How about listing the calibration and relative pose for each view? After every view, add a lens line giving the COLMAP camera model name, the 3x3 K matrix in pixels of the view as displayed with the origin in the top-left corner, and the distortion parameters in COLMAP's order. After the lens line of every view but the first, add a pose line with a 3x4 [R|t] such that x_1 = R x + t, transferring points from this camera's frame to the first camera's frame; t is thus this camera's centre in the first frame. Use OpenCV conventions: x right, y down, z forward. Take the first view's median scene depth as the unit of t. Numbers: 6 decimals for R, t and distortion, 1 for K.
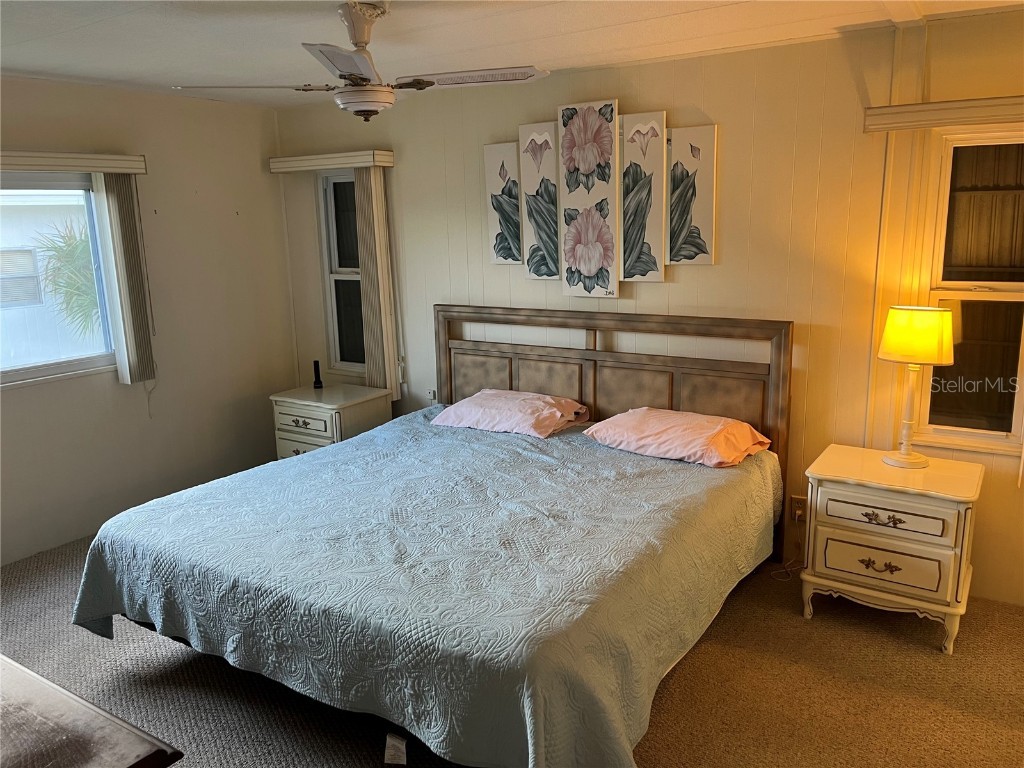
lens RADIAL K [[776.3, 0, 521.0], [0, 776.3, 376.6], [0, 0, 1]] dist [0.078925, -0.102667]
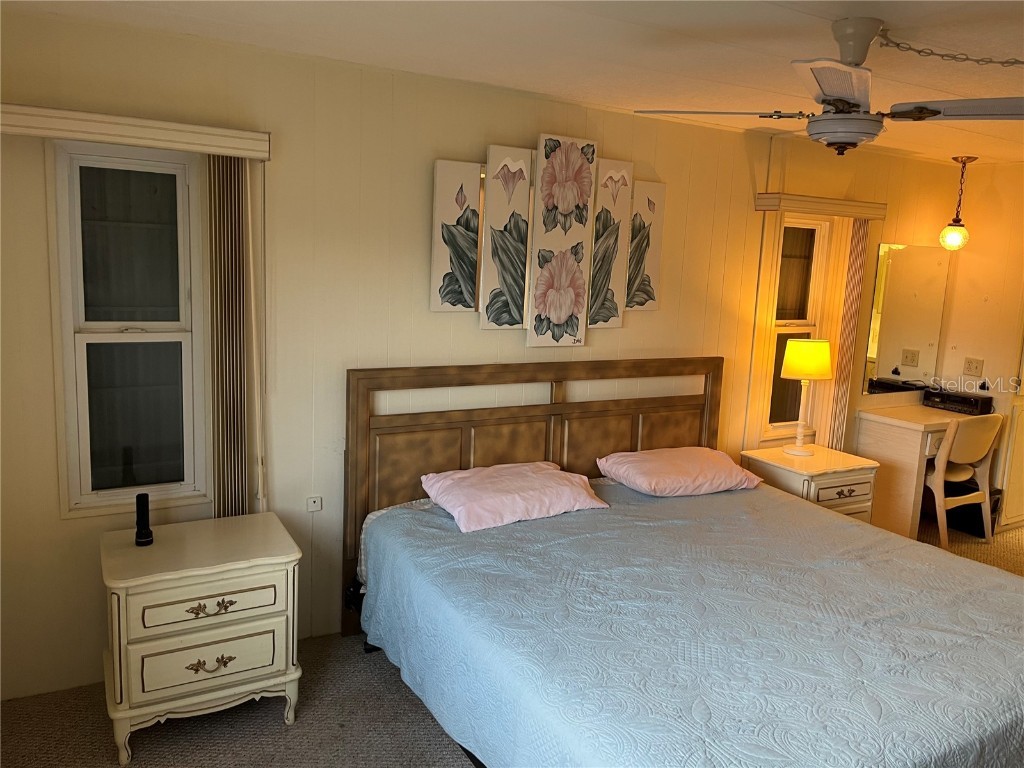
lens RADIAL K [[776.3, 0, 521.0], [0, 776.3, 376.6], [0, 0, 1]] dist [0.078925, -0.102667]
pose [[0.465532, -0.094441, 0.879978, -0.744855], [0.123321, 0.991512, 0.041171, -0.111008], [-0.876397, 0.089353, 0.473227, 0.612652]]
